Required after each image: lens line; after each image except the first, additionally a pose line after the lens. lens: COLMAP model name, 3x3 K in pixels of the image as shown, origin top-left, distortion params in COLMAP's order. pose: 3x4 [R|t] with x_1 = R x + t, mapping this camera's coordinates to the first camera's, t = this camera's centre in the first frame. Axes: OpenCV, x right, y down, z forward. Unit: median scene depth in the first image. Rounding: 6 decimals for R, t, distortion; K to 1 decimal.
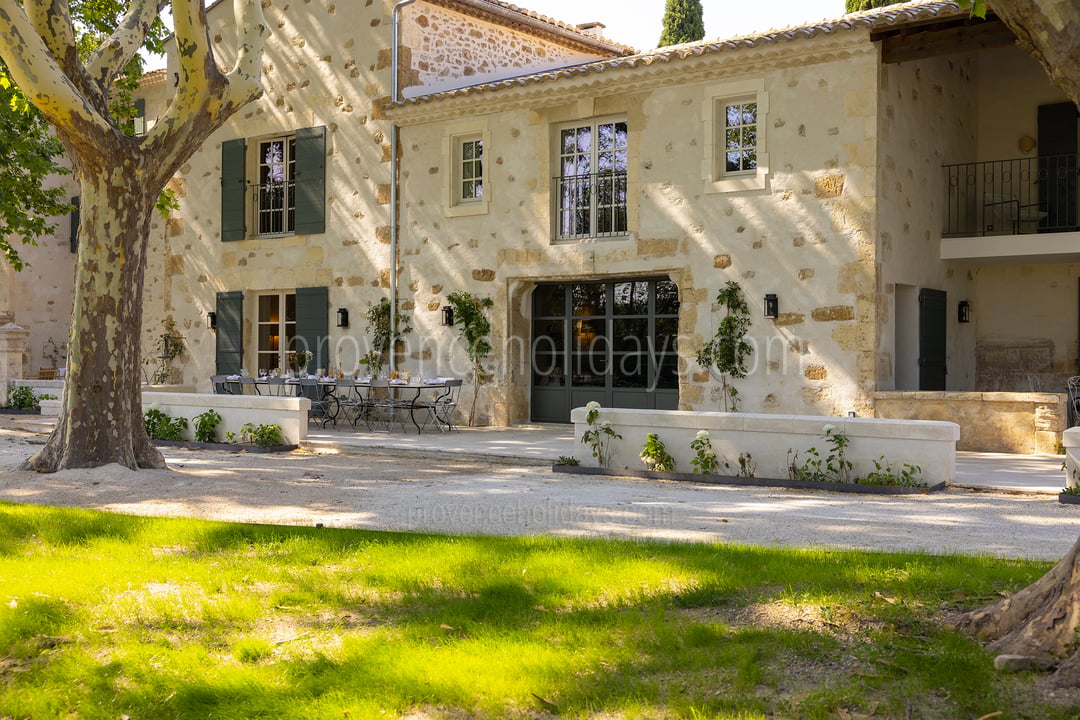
lens RADIAL K [[1171.7, 0, 540.0], [0, 1171.7, 360.0], [0, 0, 1]] dist [-0.005400, -0.000713]
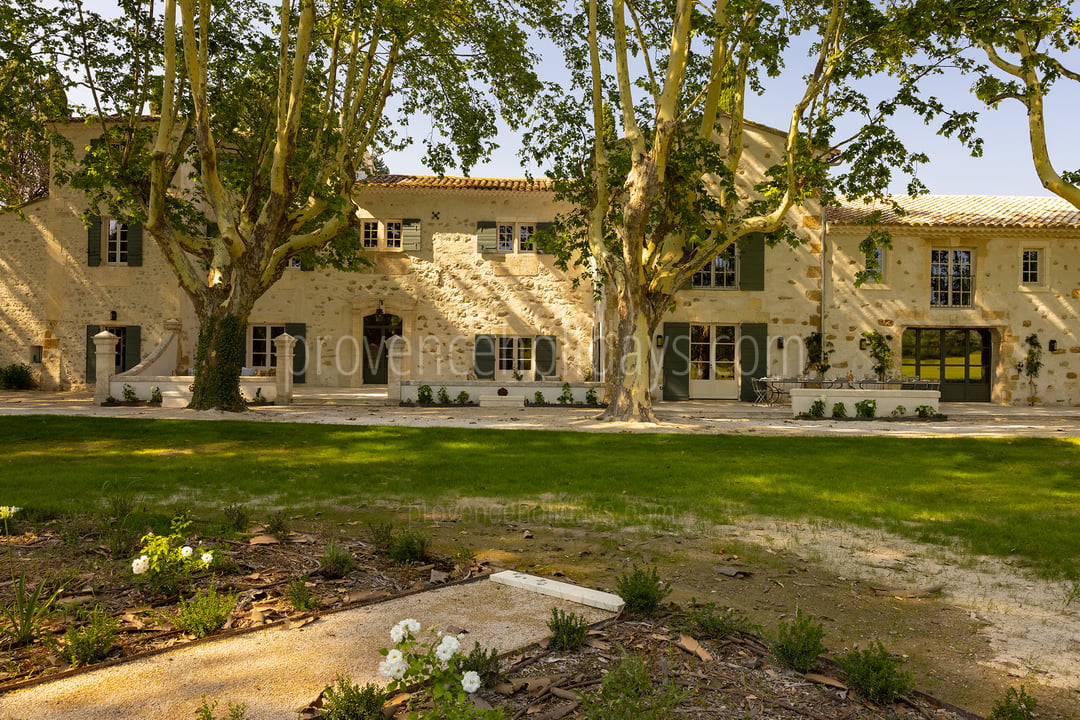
lens RADIAL K [[801.3, 0, 540.0], [0, 801.3, 360.0], [0, 0, 1]] dist [-0.013587, 0.009864]
pose [[0.797195, 0.003846, 0.603710, -1.240363], [-0.008387, 0.999954, 0.004705, -0.014737], [-0.603664, -0.008815, 0.797190, 0.320462]]
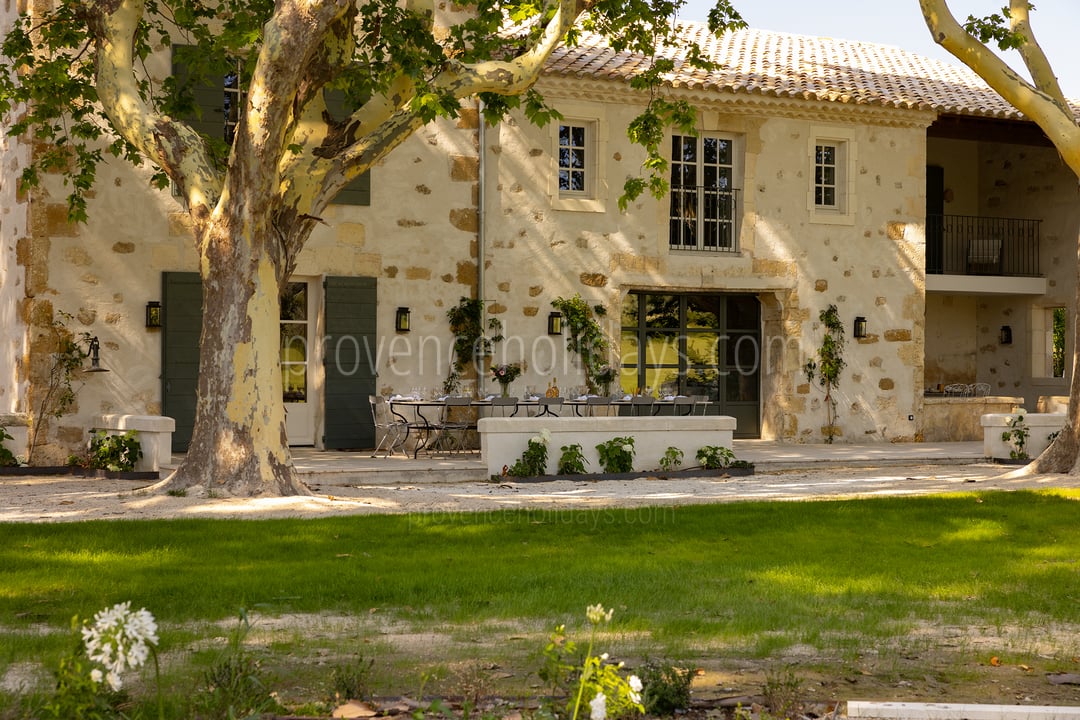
lens RADIAL K [[2074.6, 0, 540.0], [0, 2074.6, 360.0], [0, 0, 1]] dist [0.023040, 0.088193]
pose [[0.363496, -0.000996, 0.931595, -1.539893], [-0.004899, 0.999984, 0.002980, -0.015112], [-0.931583, -0.005647, 0.363485, 0.456776]]
